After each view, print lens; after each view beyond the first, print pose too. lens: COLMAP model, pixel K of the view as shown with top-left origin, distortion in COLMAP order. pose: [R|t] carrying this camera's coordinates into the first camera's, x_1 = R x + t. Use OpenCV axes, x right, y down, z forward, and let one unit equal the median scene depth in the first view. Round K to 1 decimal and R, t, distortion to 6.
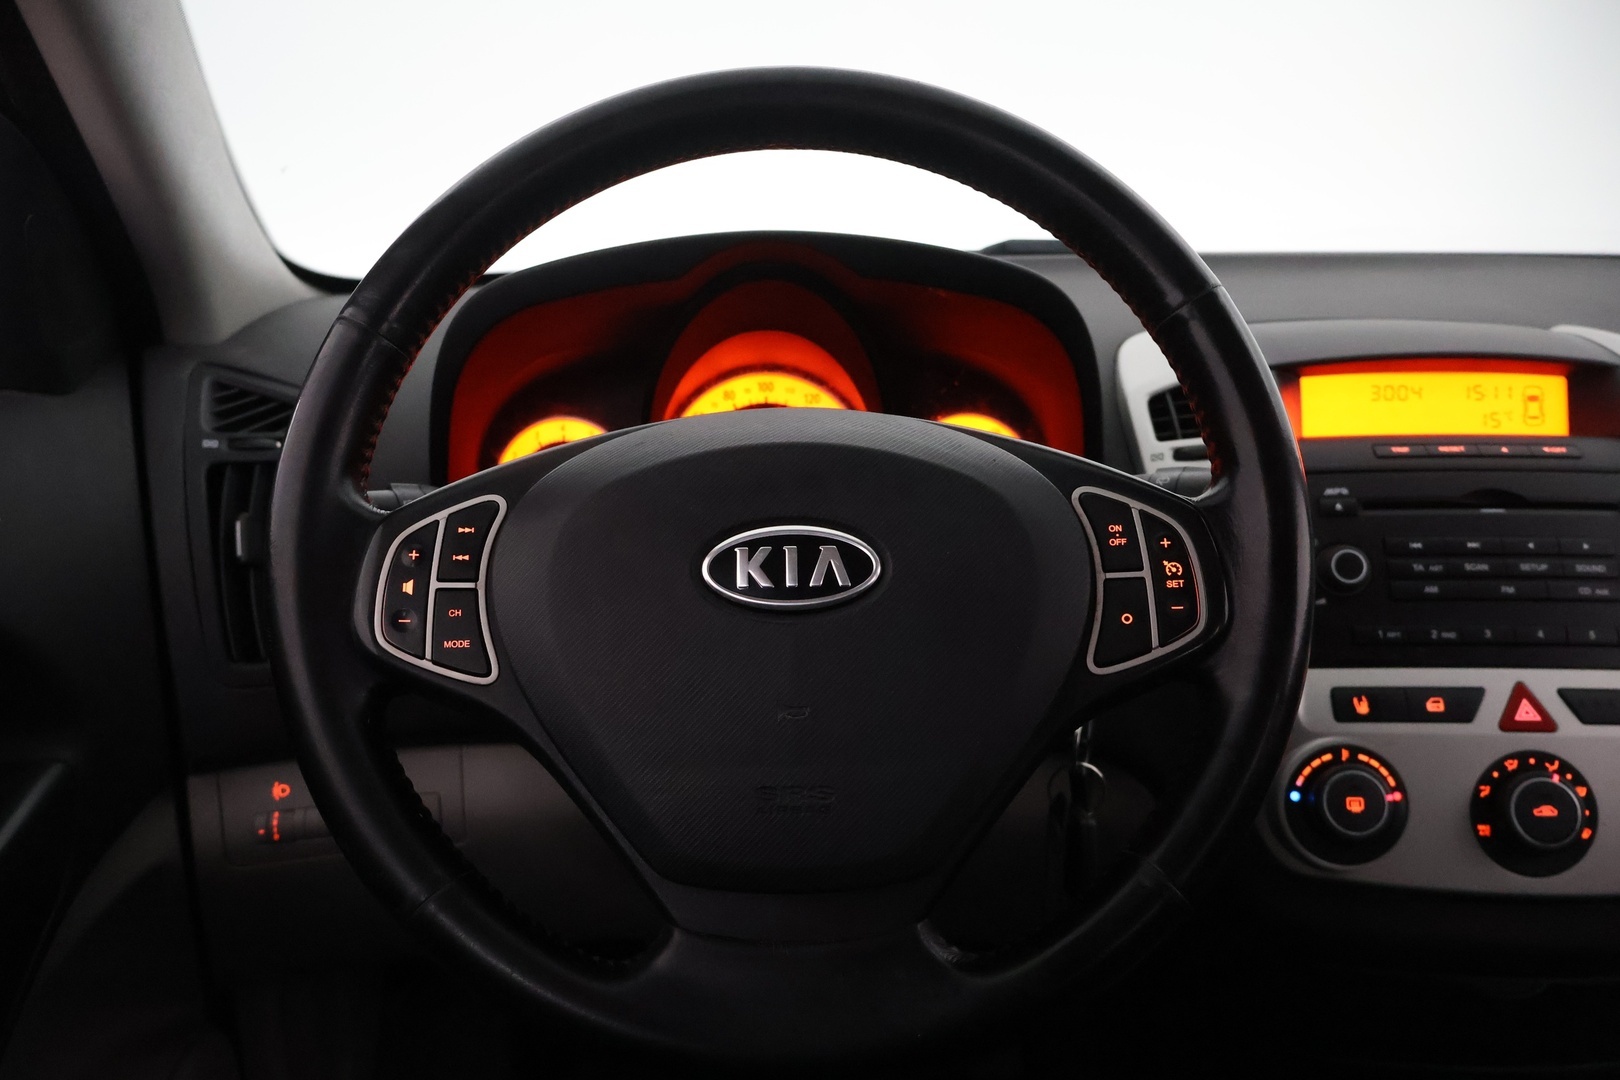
lens RADIAL K [[1344.0, 0, 810.0], [0, 1344.0, 540.0], [0, 0, 1]] dist [0.003368, 0.005482]
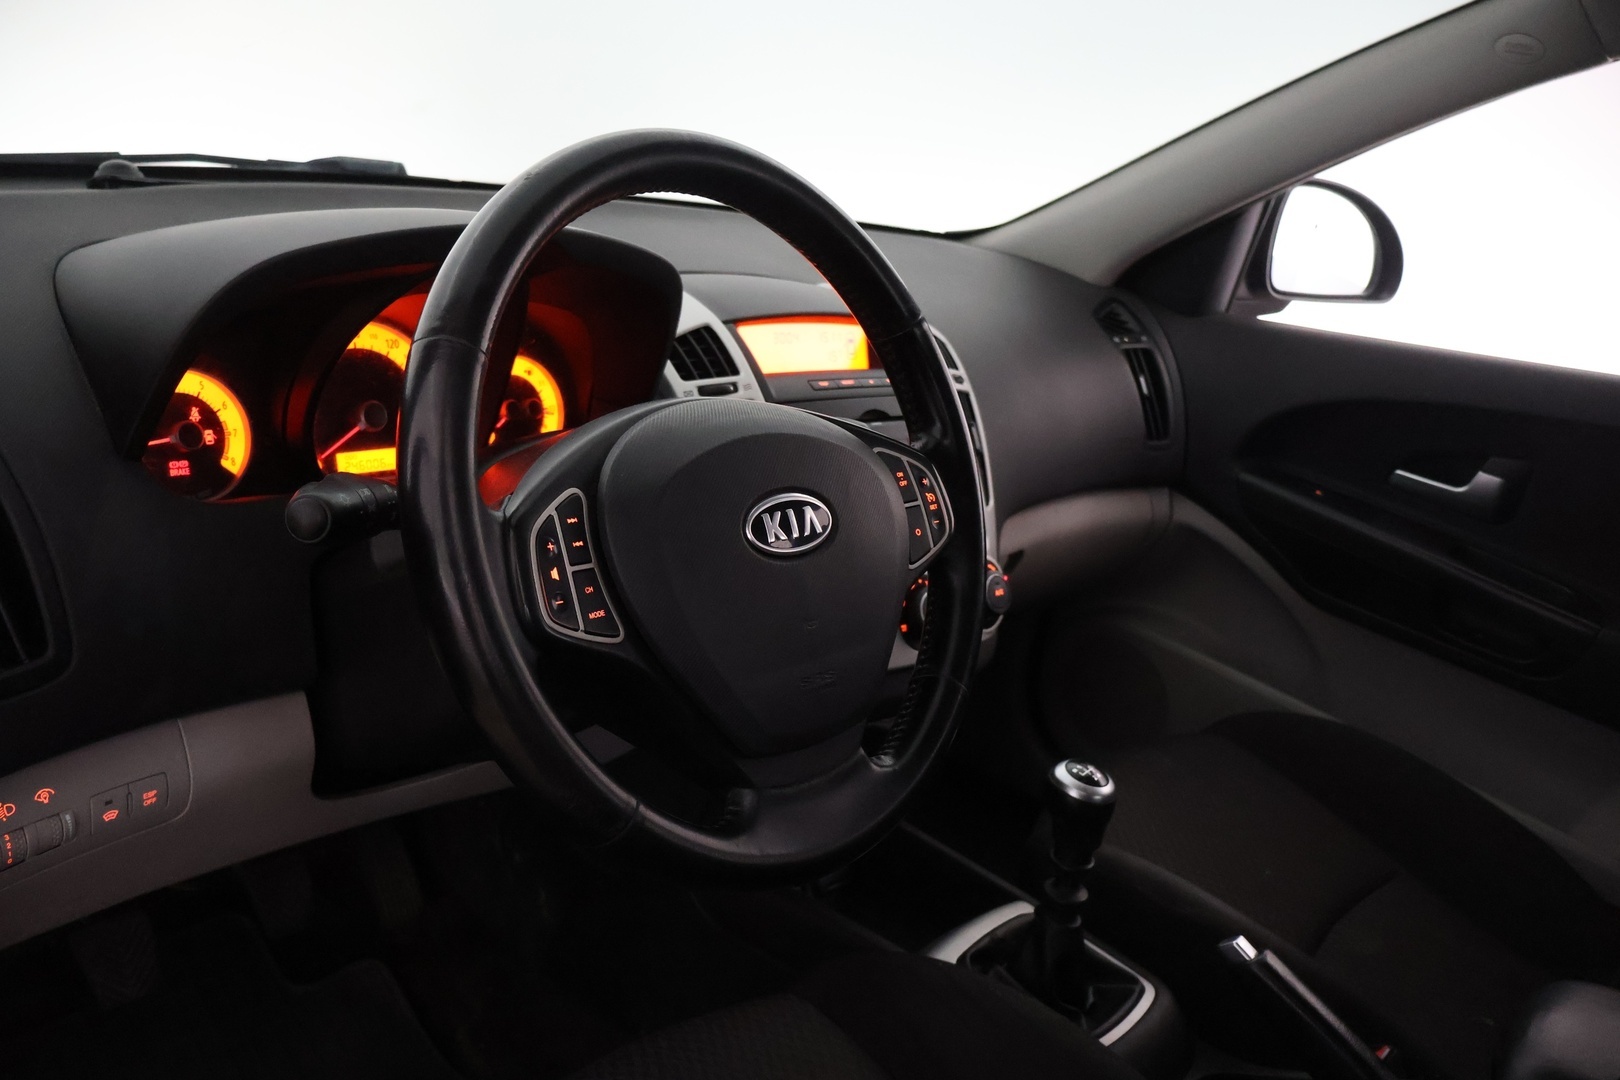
lens RADIAL K [[1344.0, 0, 810.0], [0, 1344.0, 540.0], [0, 0, 1]] dist [0.003368, 0.005482]
pose [[0.664691, -0.117451, 0.737829, -0.691886], [0.021264, 0.990140, 0.138460, -0.104784], [-0.746816, -0.076344, 0.660634, 0.030631]]
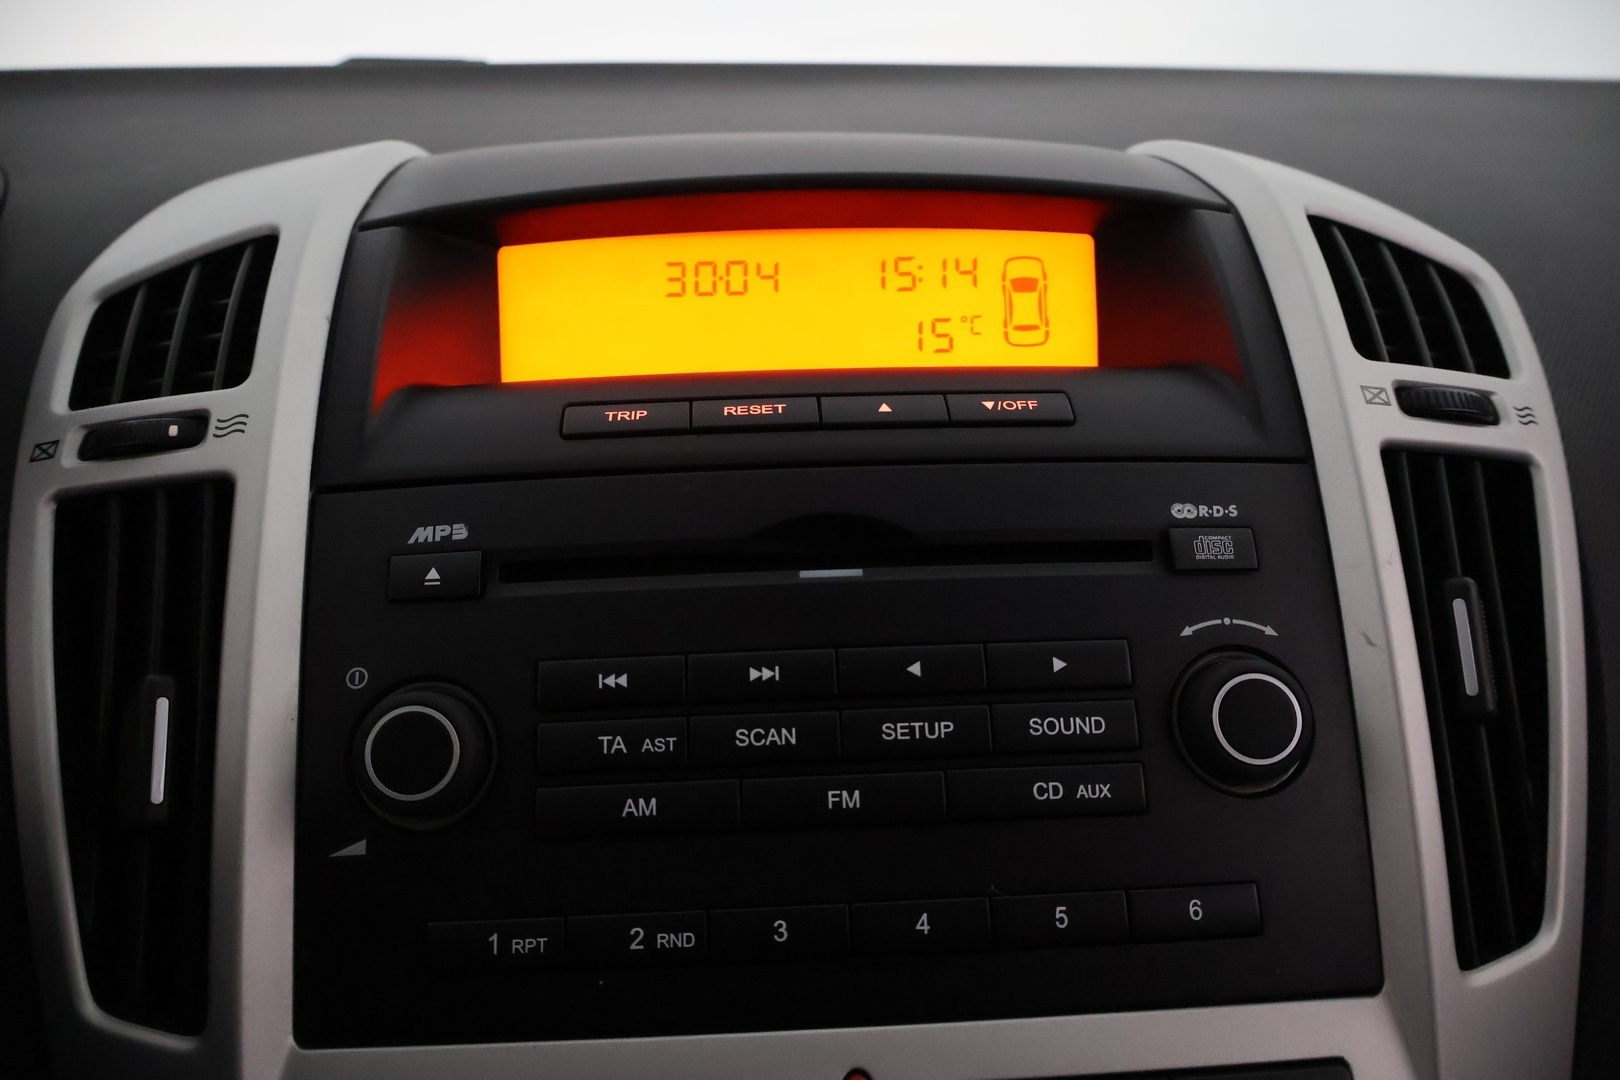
lens RADIAL K [[1344.0, 0, 810.0], [0, 1344.0, 540.0], [0, 0, 1]] dist [0.003368, 0.005482]
pose [[0.993821, -0.039537, 0.103710, 0.462742], [0.035397, 0.998513, 0.041461, -0.046878], [-0.105195, -0.037534, 0.993743, 0.627247]]
